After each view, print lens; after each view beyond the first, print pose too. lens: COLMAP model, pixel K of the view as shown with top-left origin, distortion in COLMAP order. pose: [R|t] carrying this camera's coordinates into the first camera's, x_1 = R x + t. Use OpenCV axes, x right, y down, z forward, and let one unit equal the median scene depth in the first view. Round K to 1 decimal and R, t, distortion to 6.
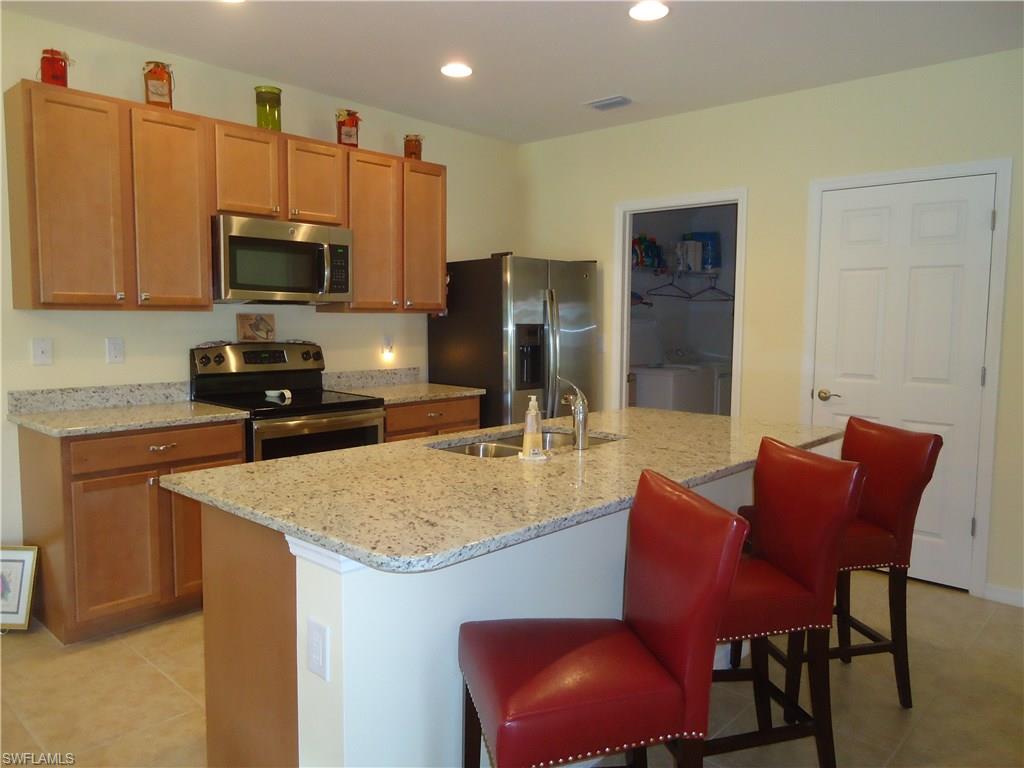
lens RADIAL K [[762.8, 0, 510.6], [0, 762.8, 384.6], [0, 0, 1]] dist [0.002140, -0.005619]
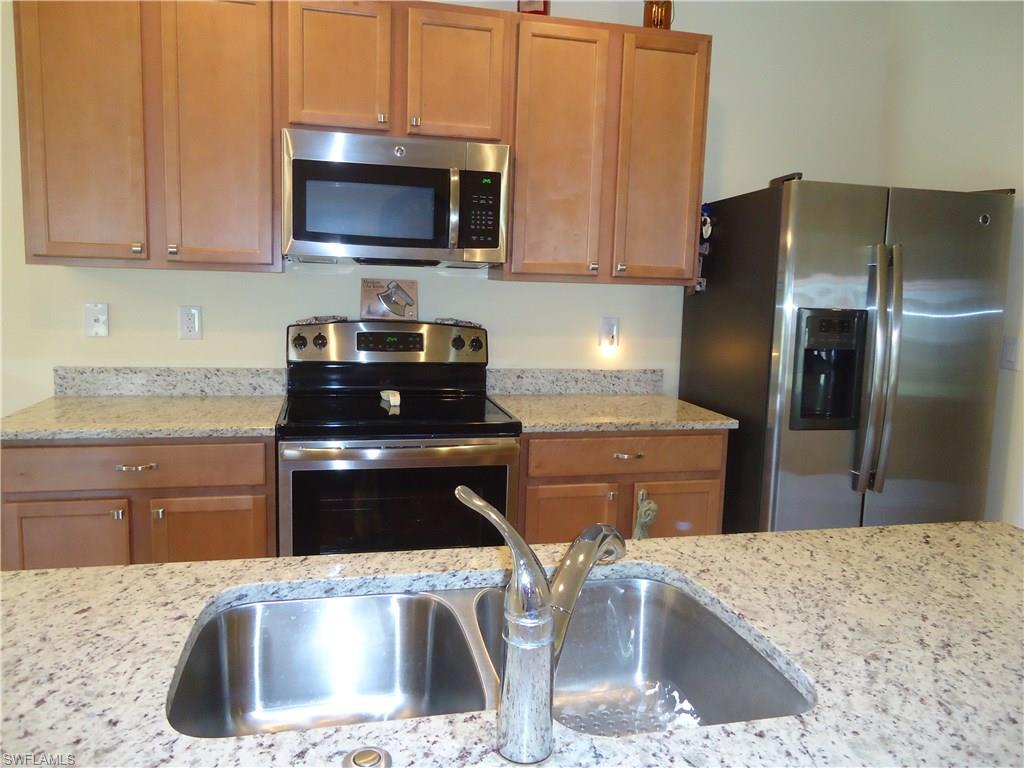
lens RADIAL K [[762.8, 0, 513.6], [0, 762.8, 376.6], [0, 0, 1]] dist [0.002140, -0.005619]
pose [[0.829294, 0.087576, -0.551908, 0.150629], [-0.076275, 0.996139, 0.043456, -0.041756], [0.553583, 0.006059, 0.832772, 0.468086]]
